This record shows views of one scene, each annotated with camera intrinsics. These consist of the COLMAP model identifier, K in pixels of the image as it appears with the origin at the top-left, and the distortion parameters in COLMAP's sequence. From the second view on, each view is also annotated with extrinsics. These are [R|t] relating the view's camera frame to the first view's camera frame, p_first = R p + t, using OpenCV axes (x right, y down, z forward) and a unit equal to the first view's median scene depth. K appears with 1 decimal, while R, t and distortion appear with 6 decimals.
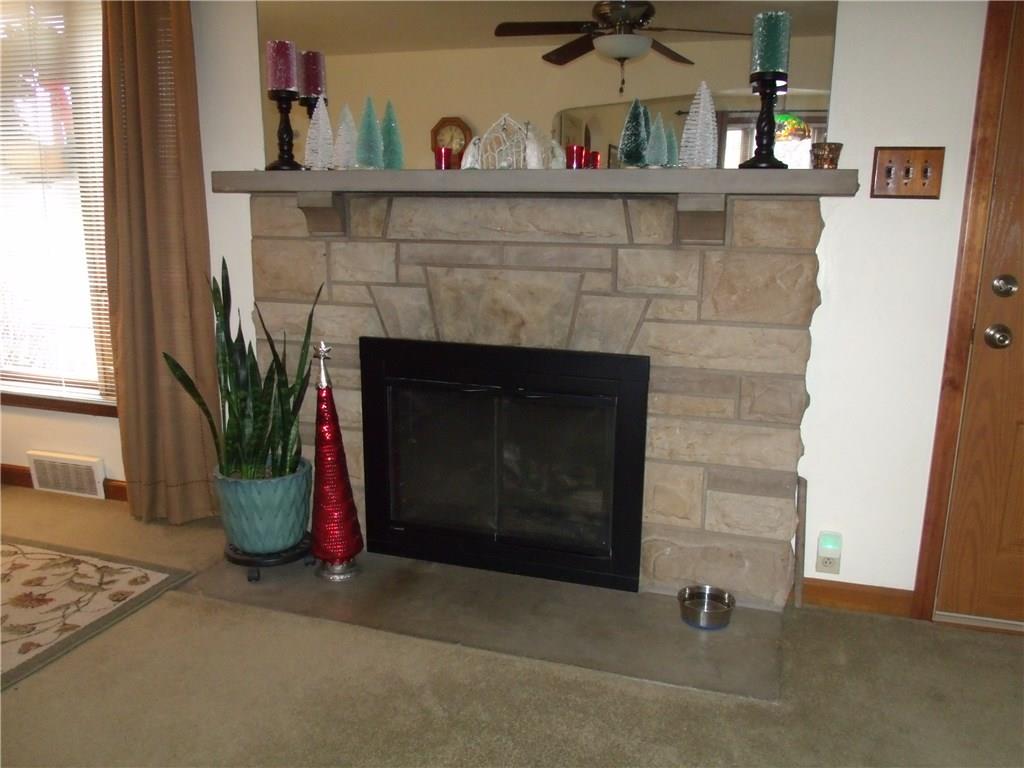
lens RADIAL K [[799.6, 0, 517.4], [0, 799.6, 386.3], [0, 0, 1]] dist [-0.044401, 0.000807]
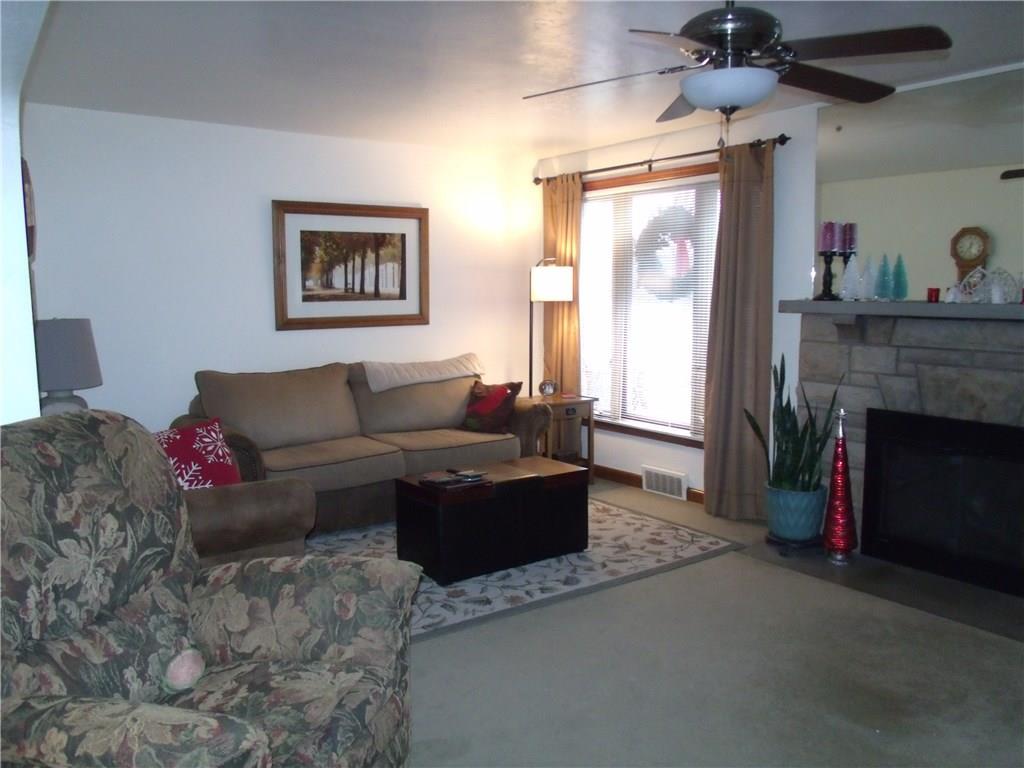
lens RADIAL K [[799.6, 0, 517.4], [0, 799.6, 386.3], [0, 0, 1]] dist [-0.044401, 0.000807]
pose [[0.809131, 0.055425, -0.585009, 0.145311], [-0.109939, 0.992242, -0.058050, 0.058897], [0.577252, 0.111285, 0.808947, -0.617157]]
